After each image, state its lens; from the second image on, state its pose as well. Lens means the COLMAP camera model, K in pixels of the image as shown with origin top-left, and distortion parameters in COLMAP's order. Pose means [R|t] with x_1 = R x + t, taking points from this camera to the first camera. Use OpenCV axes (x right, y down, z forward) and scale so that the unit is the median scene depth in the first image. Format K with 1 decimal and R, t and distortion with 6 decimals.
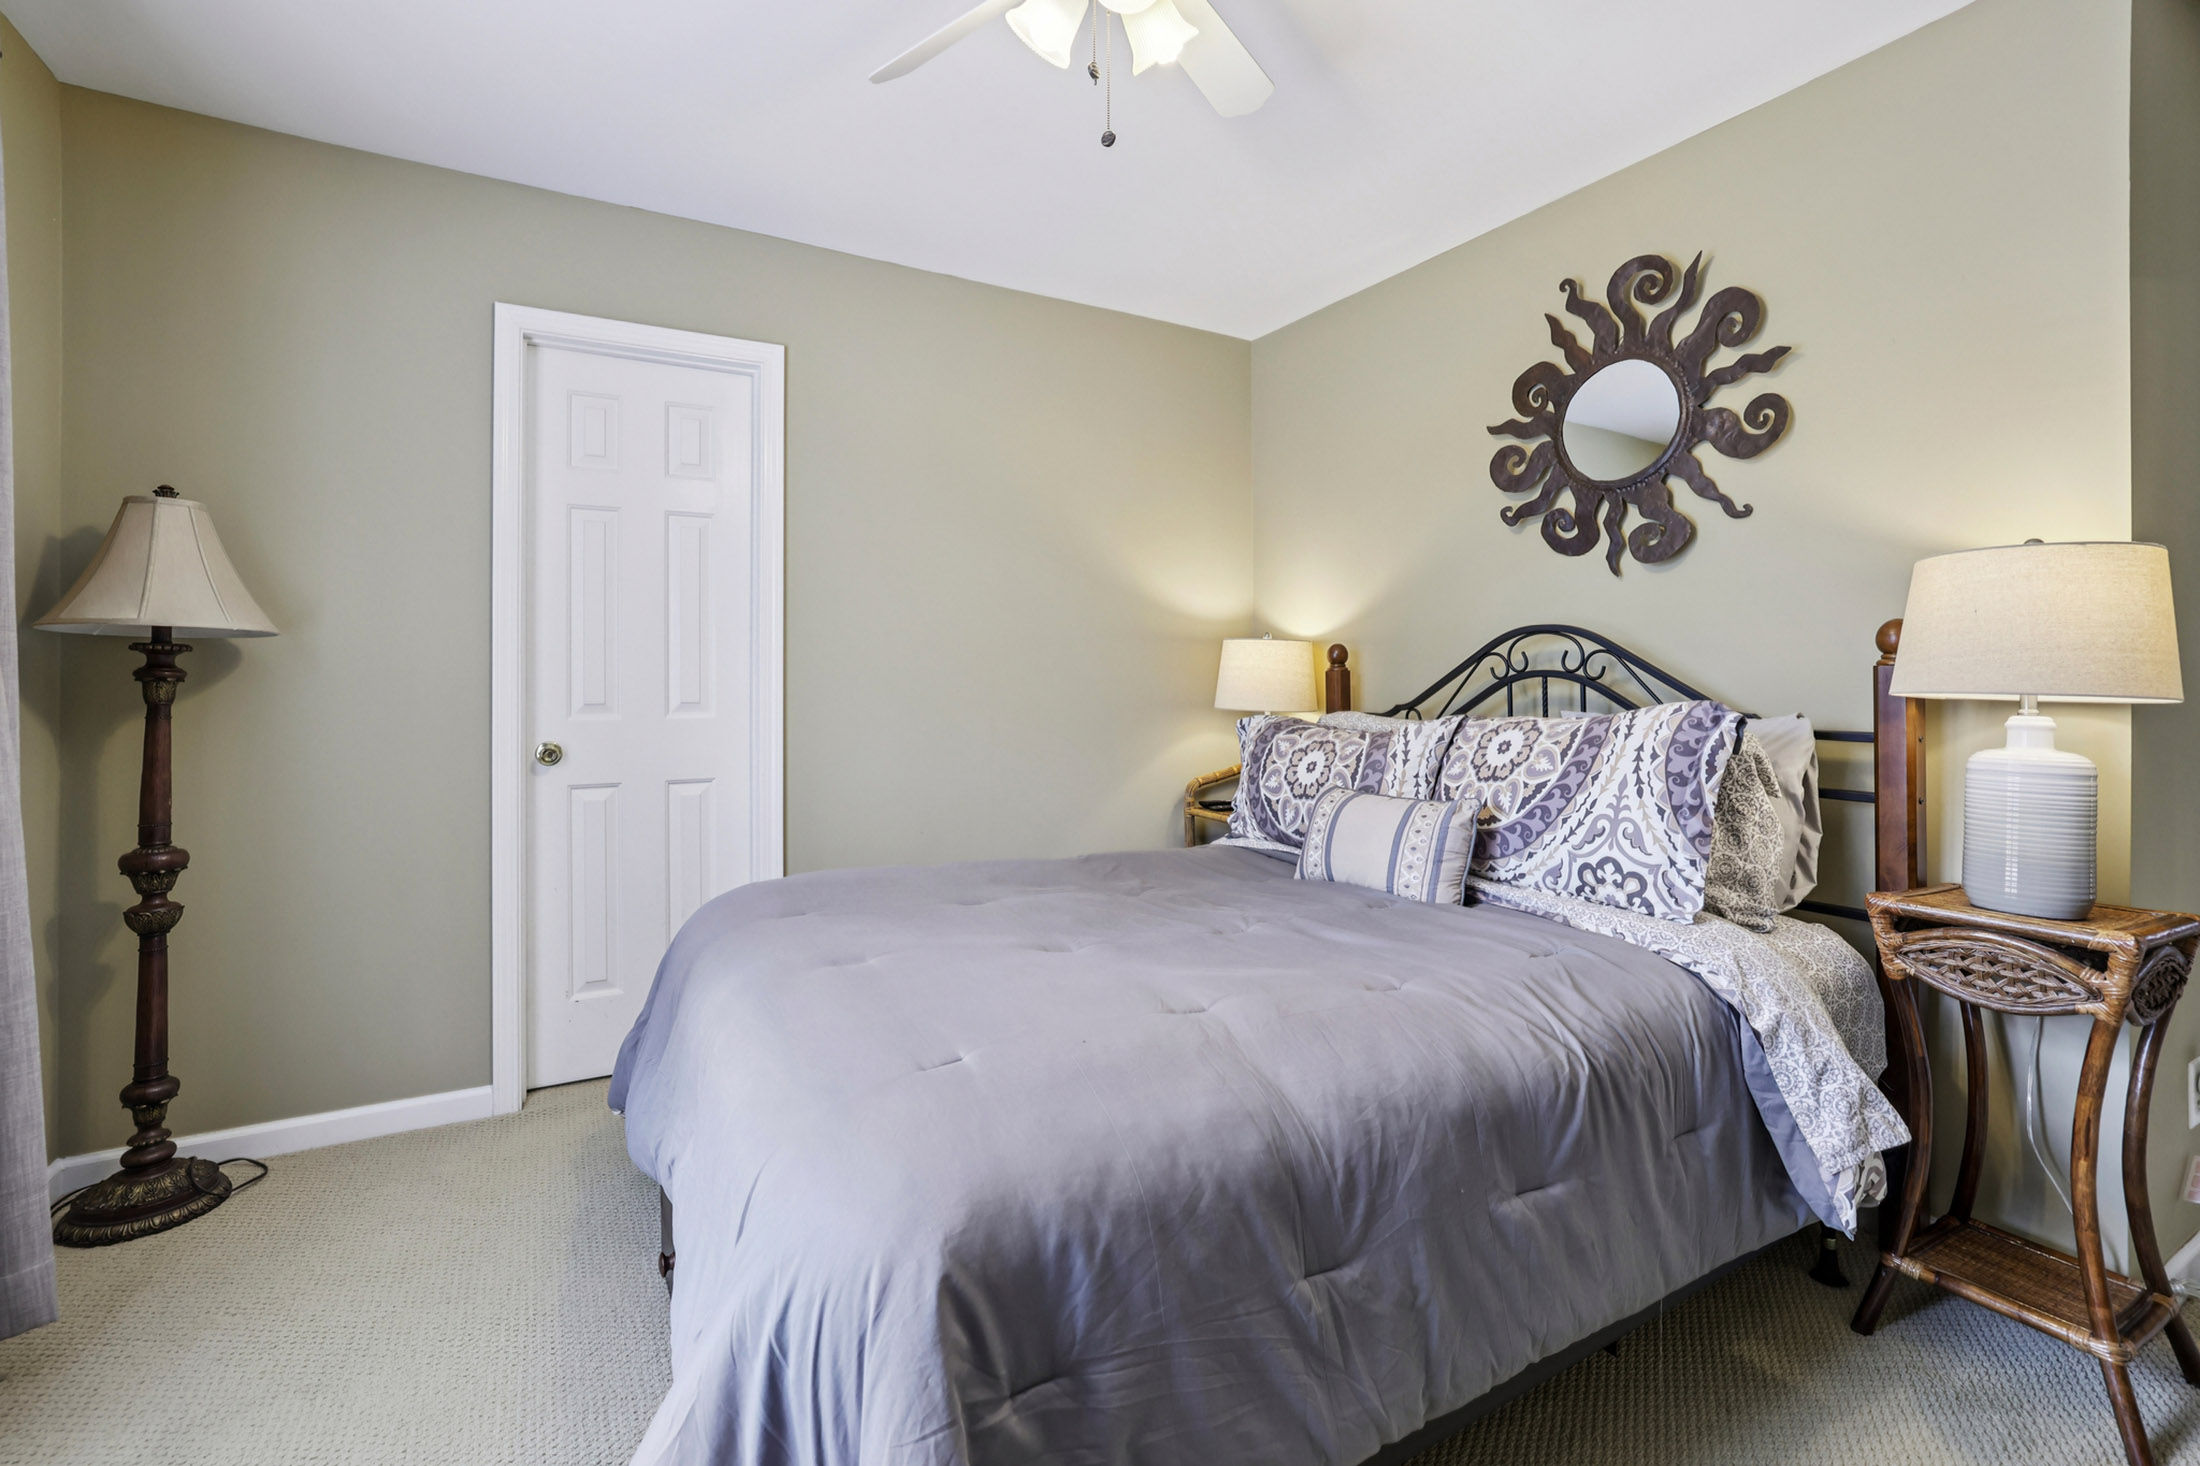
lens RADIAL K [[963.2, 0, 1101.1], [0, 963.2, 678.2], [0, 0, 1]] dist [-0.034657, 0.015476]
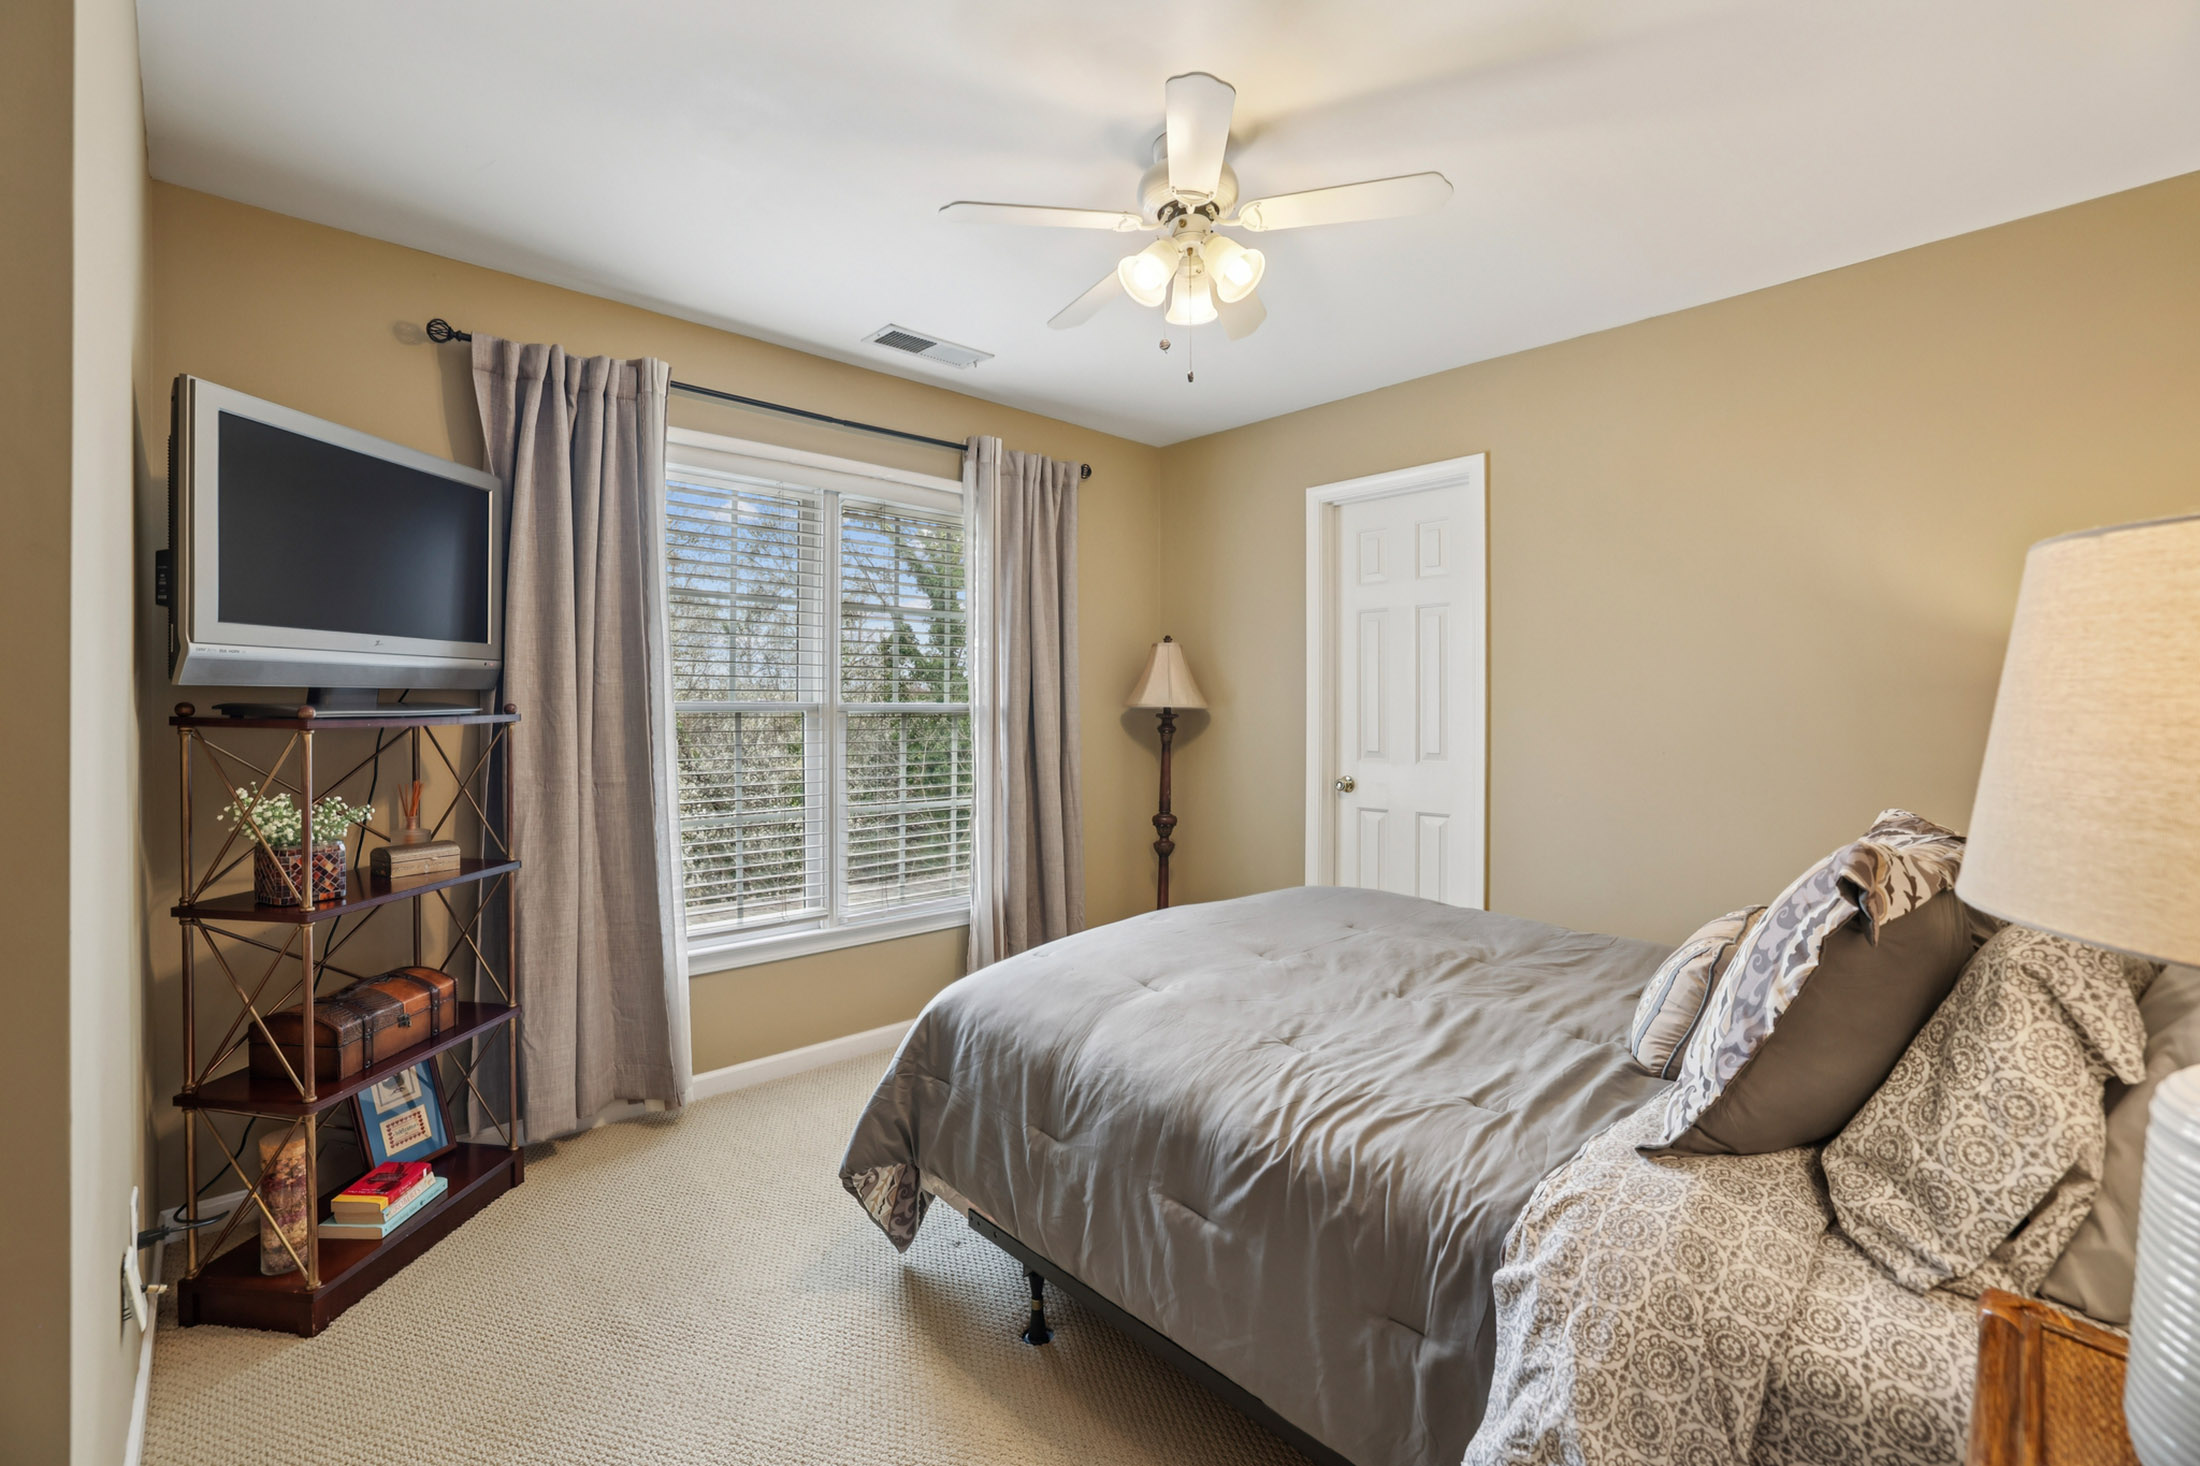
lens RADIAL K [[969.4, 0, 1111.6], [0, 969.4, 710.3], [0, 0, 1]] dist [-0.048511, 0.015883]
pose [[0.231906, 0.004862, -0.972726, 0.977792], [0.001762, 0.999984, 0.005418, -0.054388], [0.972737, -0.002970, 0.231893, 0.389014]]
